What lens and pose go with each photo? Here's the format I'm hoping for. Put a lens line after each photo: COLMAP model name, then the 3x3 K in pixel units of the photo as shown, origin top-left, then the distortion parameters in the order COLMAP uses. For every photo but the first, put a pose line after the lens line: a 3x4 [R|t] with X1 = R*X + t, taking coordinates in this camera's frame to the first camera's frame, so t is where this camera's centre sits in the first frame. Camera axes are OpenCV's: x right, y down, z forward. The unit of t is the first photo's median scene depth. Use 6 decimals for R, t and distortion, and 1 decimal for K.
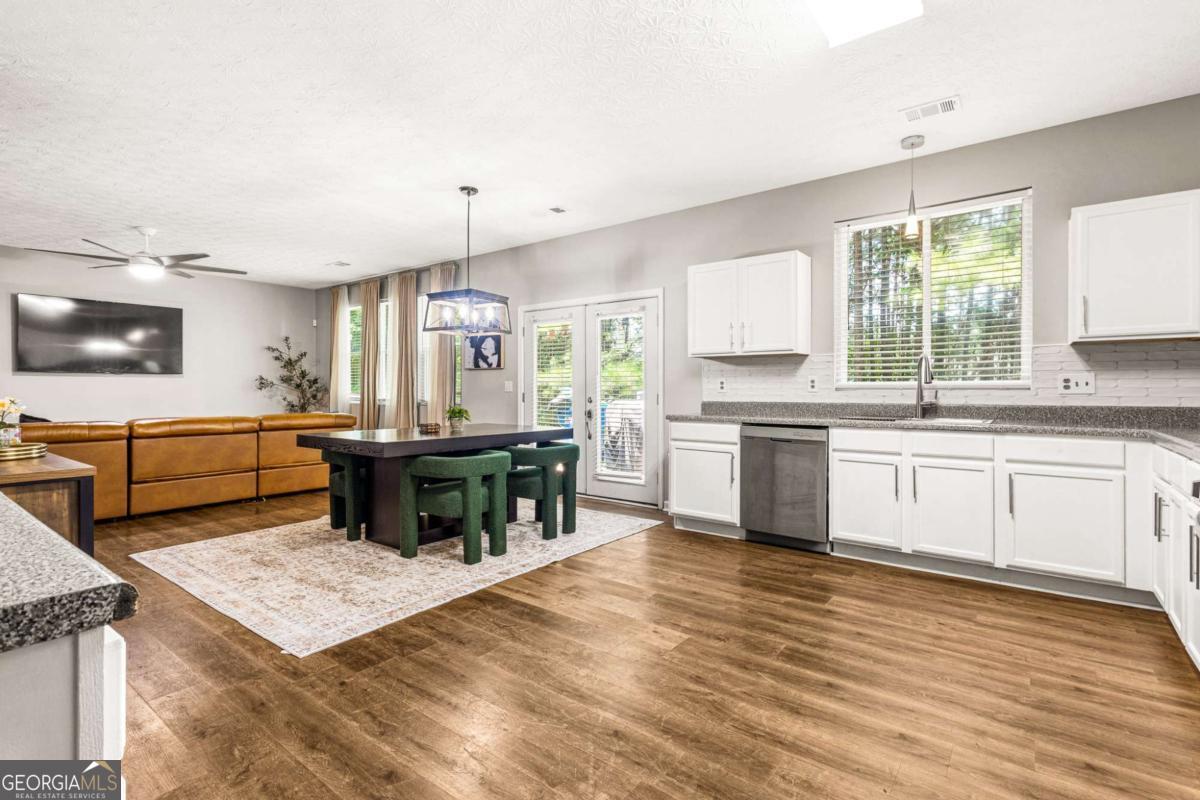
lens RADIAL K [[550.3, 0, 600.0], [0, 550.3, 400.0], [0, 0, 1]] dist [0.013974, 0.000172]
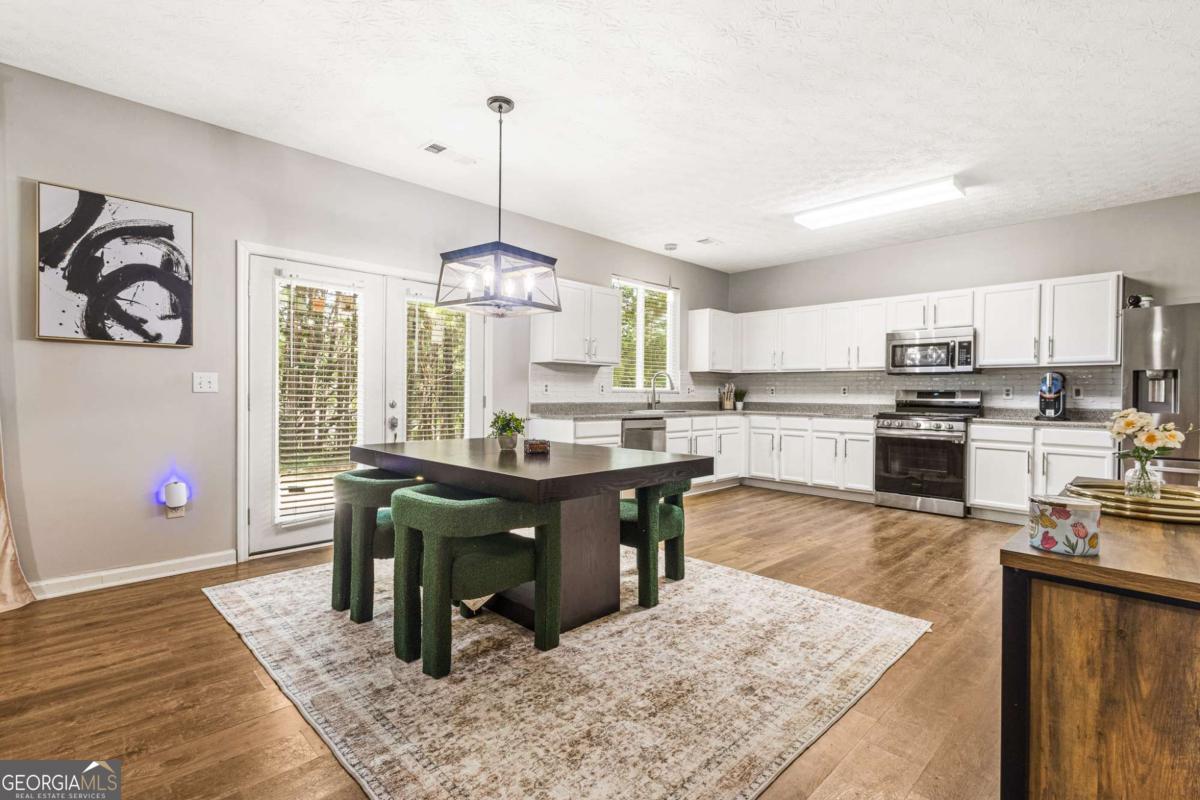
lens RADIAL K [[554.9, 0, 600.0], [0, 554.9, 400.0], [0, 0, 1]] dist [0.000672, -0.000044]
pose [[0.148189, -0.003734, 0.988952, -1.137715], [0.015973, 0.999871, 0.001382, -0.003889], [-0.988830, 0.015592, 0.148230, 0.964516]]
